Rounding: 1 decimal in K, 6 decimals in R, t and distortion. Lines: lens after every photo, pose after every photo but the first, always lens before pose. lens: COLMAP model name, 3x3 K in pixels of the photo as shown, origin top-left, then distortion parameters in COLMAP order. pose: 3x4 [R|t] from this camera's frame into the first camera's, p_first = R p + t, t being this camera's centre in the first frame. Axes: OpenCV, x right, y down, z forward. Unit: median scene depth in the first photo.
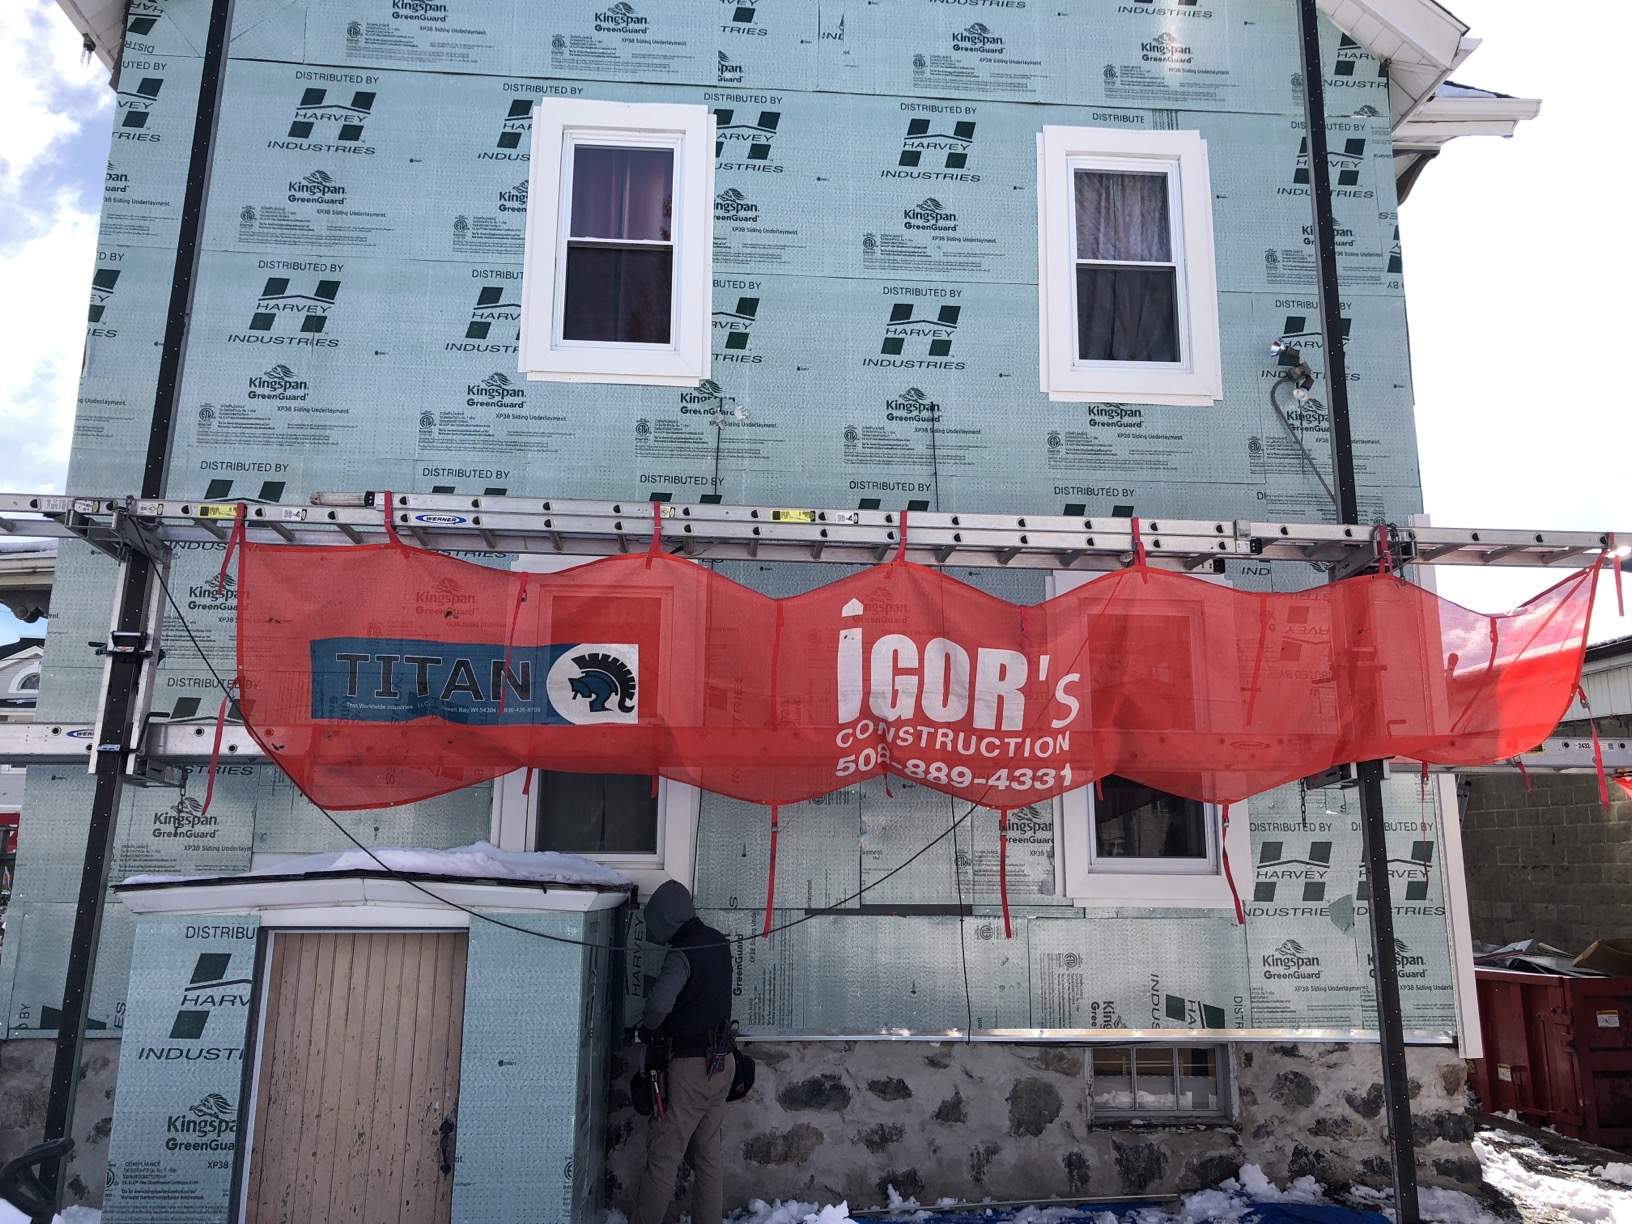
lens RADIAL K [[1307.1, 0, 822.9], [0, 1307.1, 580.2], [0, 0, 1]] dist [0.016372, 0.016654]
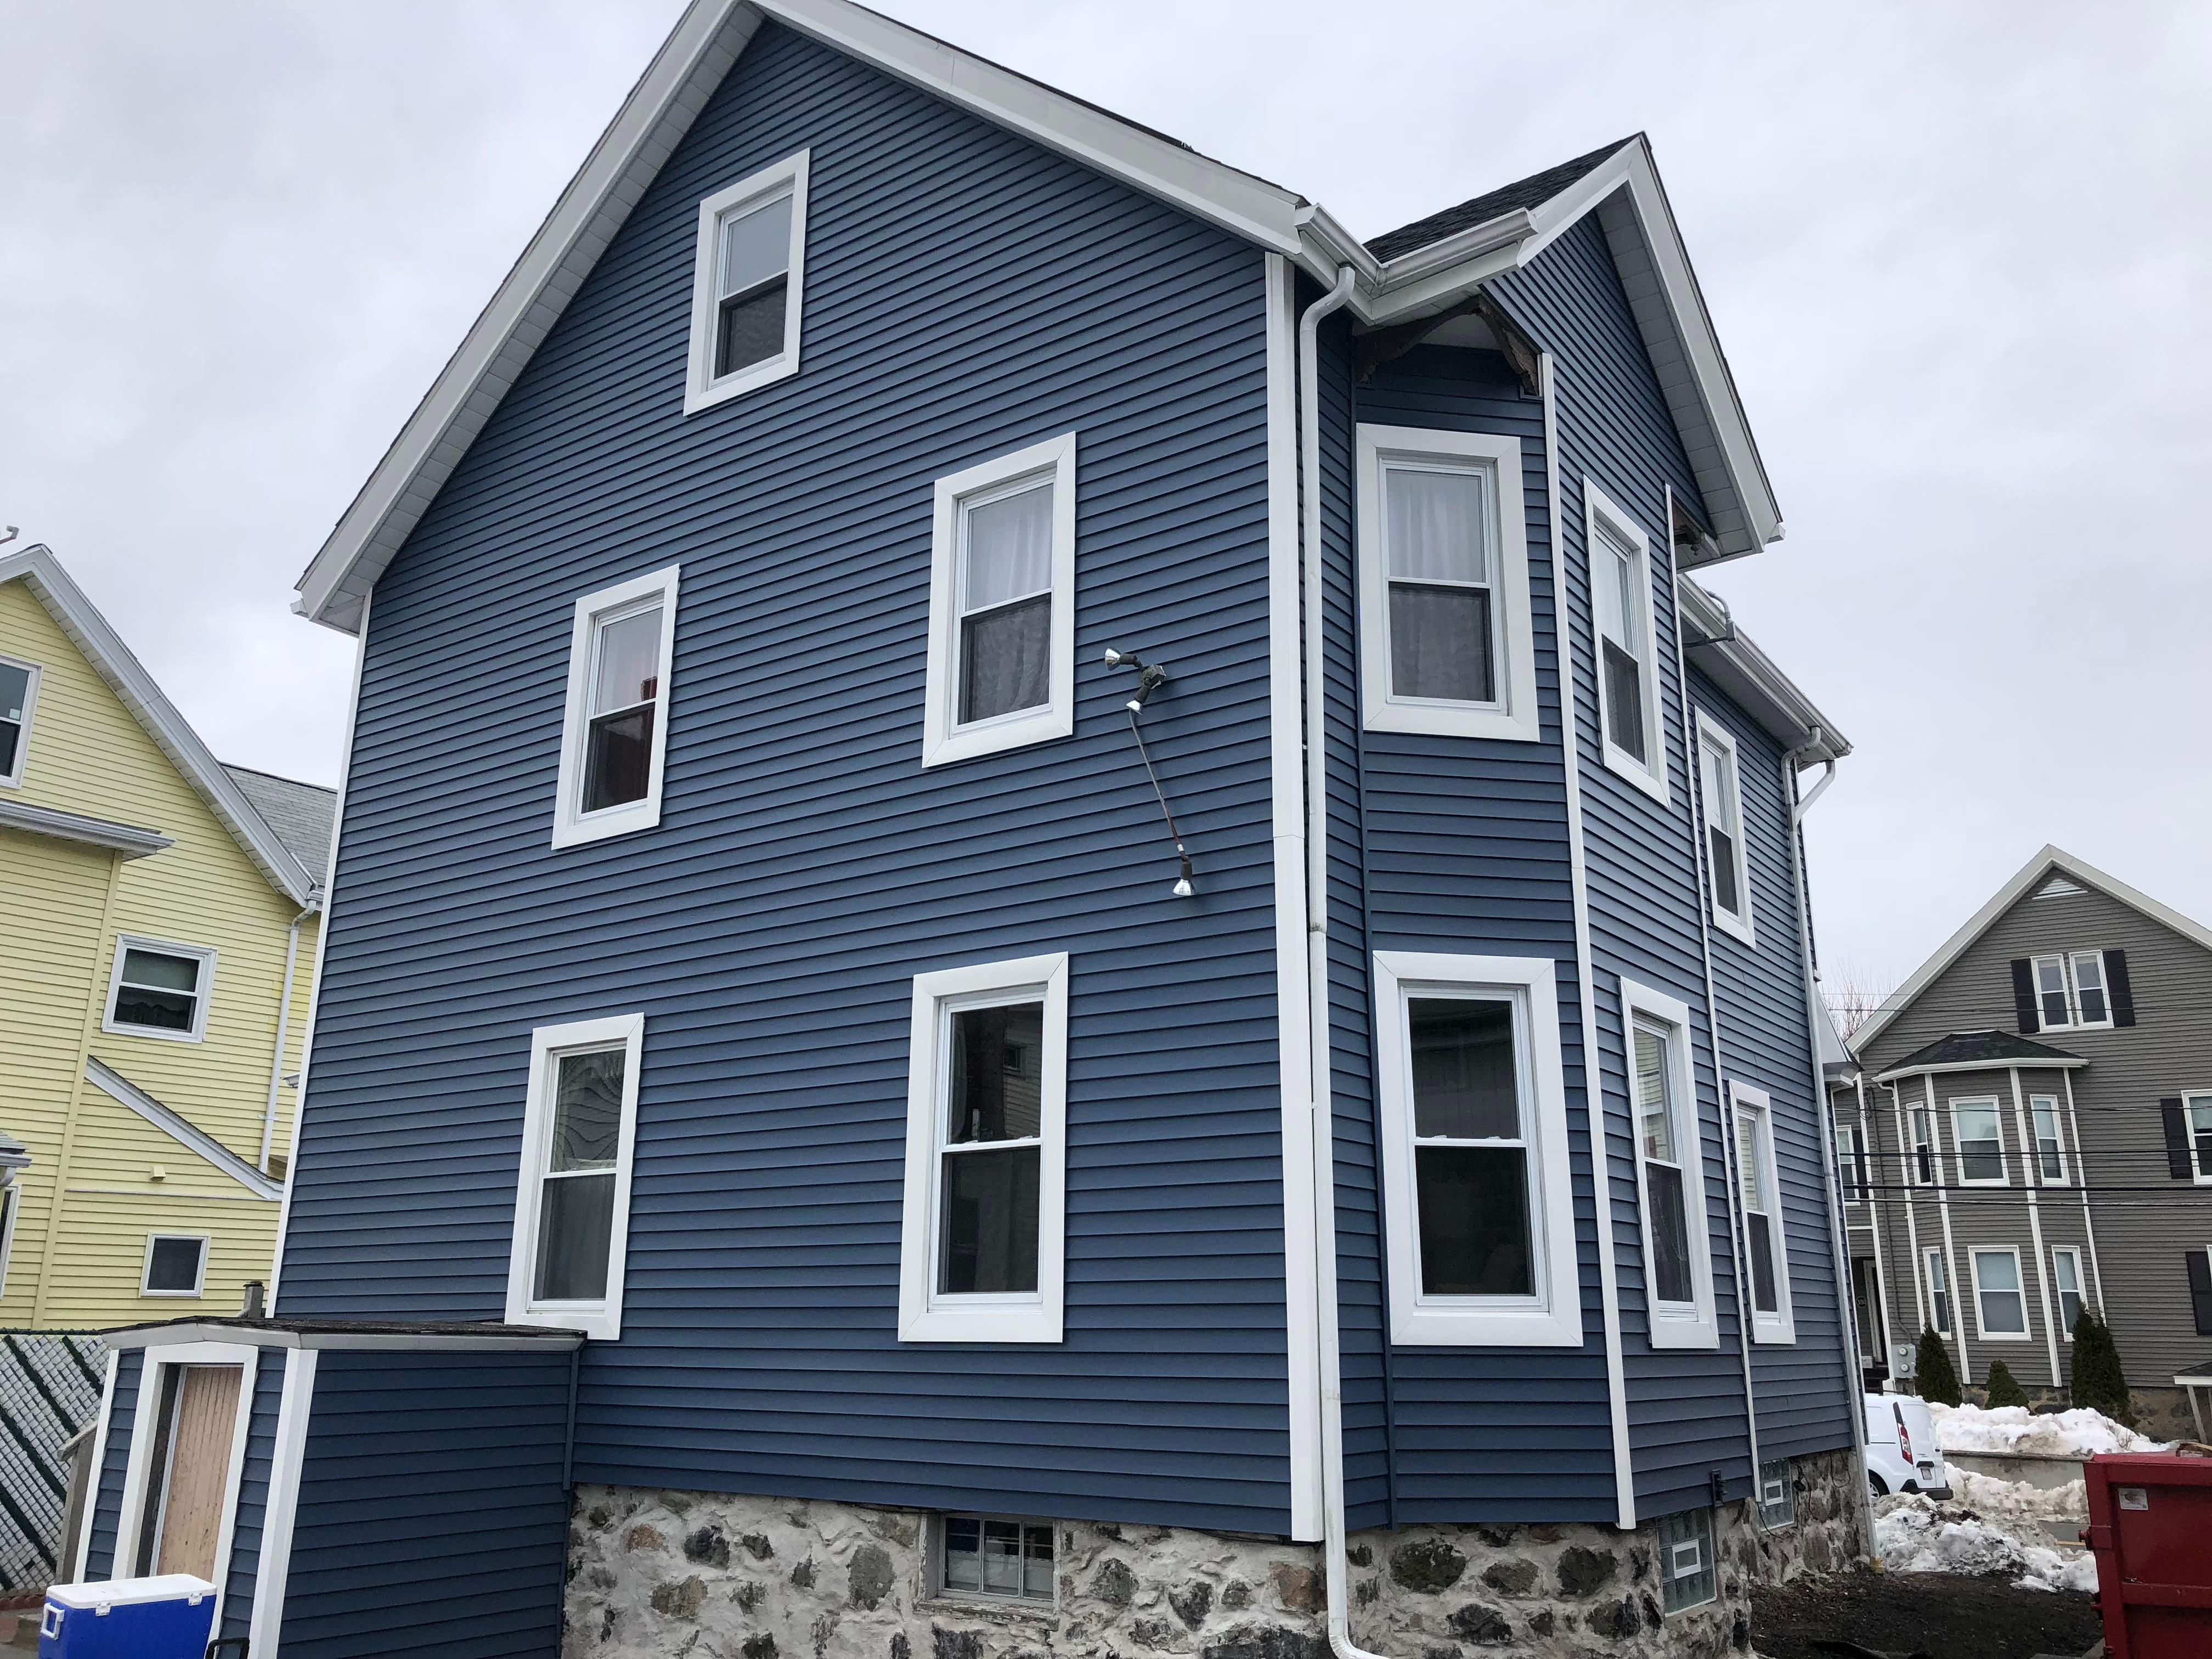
lens RADIAL K [[1809.5, 0, 1116.7], [0, 1809.5, 789.2], [0, 0, 1]] dist [0.017266, -0.006961]
pose [[0.765606, -0.189454, -0.614780, 1.048033], [0.146558, 0.981888, -0.120070, 0.038975], [0.626393, 0.001825, 0.779505, 0.117695]]
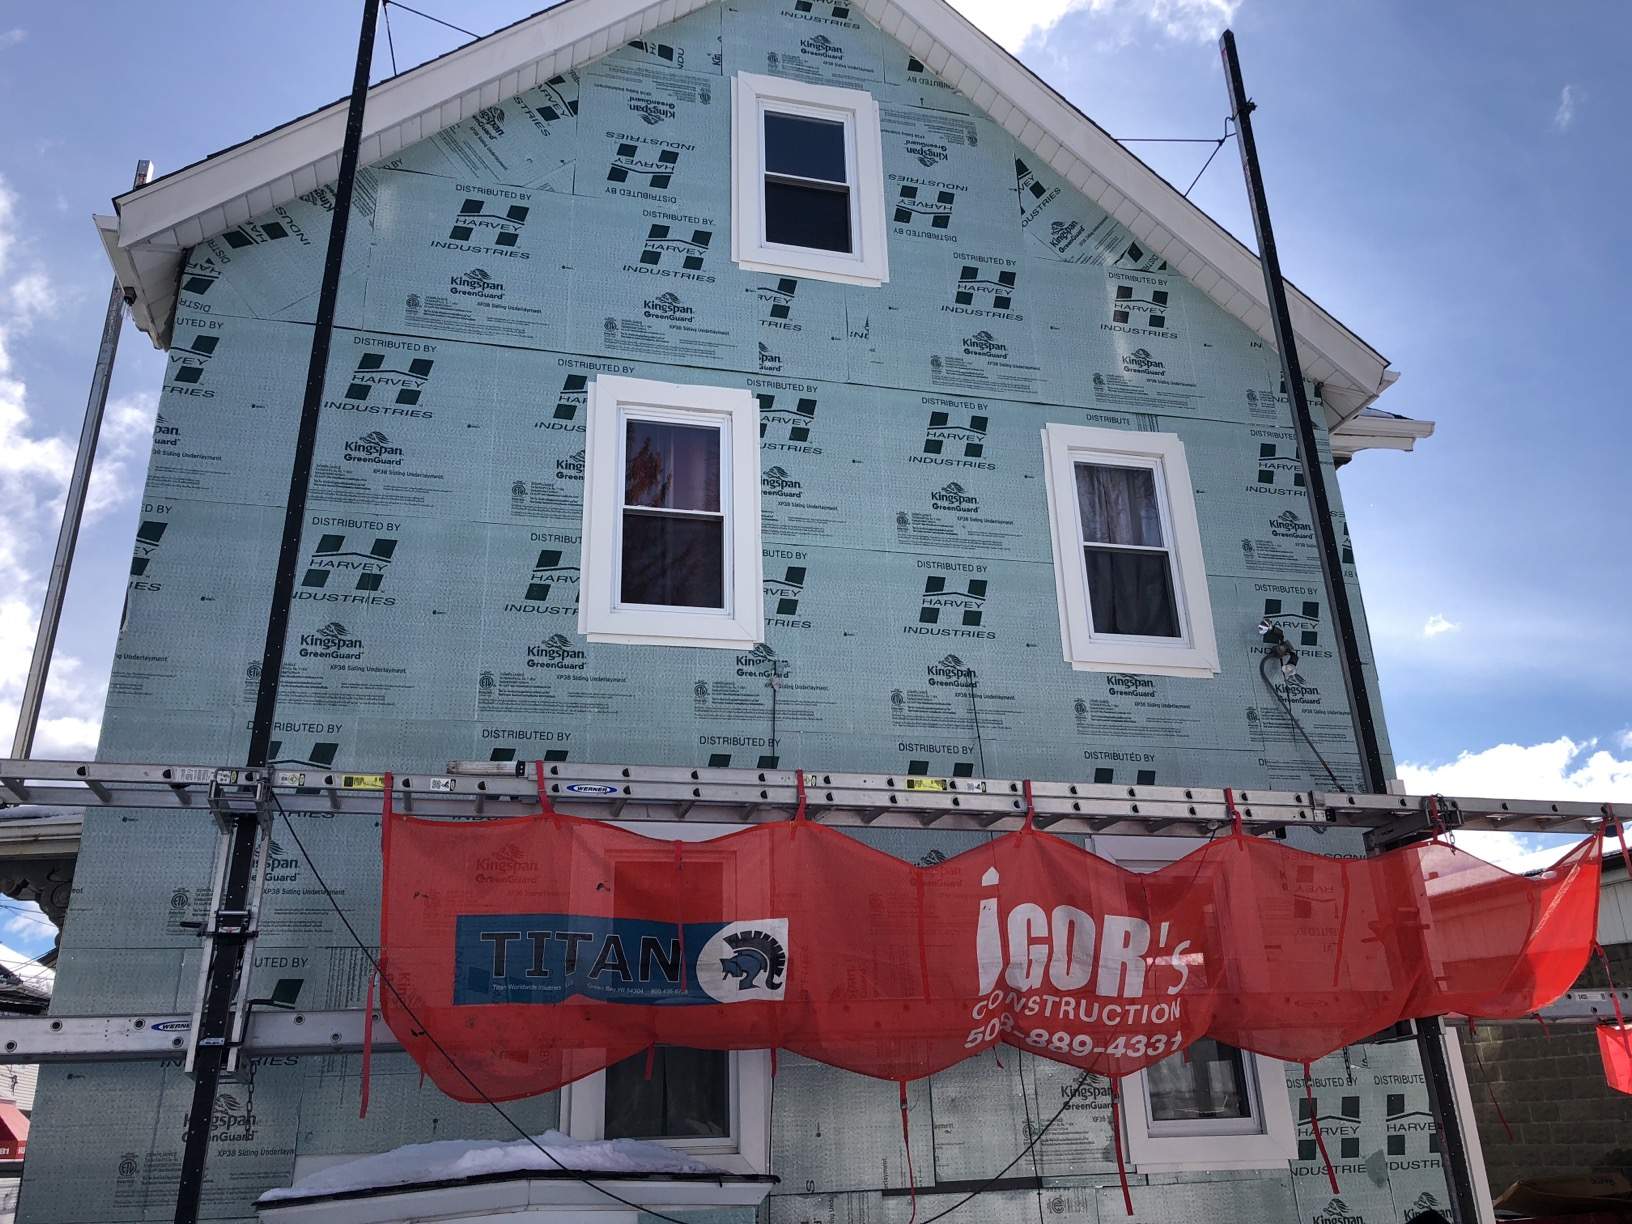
lens RADIAL K [[1290.5, 0, 814.2], [0, 1290.5, 595.0], [0, 0, 1]] dist [0.089027, -0.135426]
pose [[0.984874, 0.027419, 0.171090, -0.220875], [0.002128, 0.985412, -0.170173, -0.017675], [-0.173260, 0.167963, 0.970448, -0.006994]]
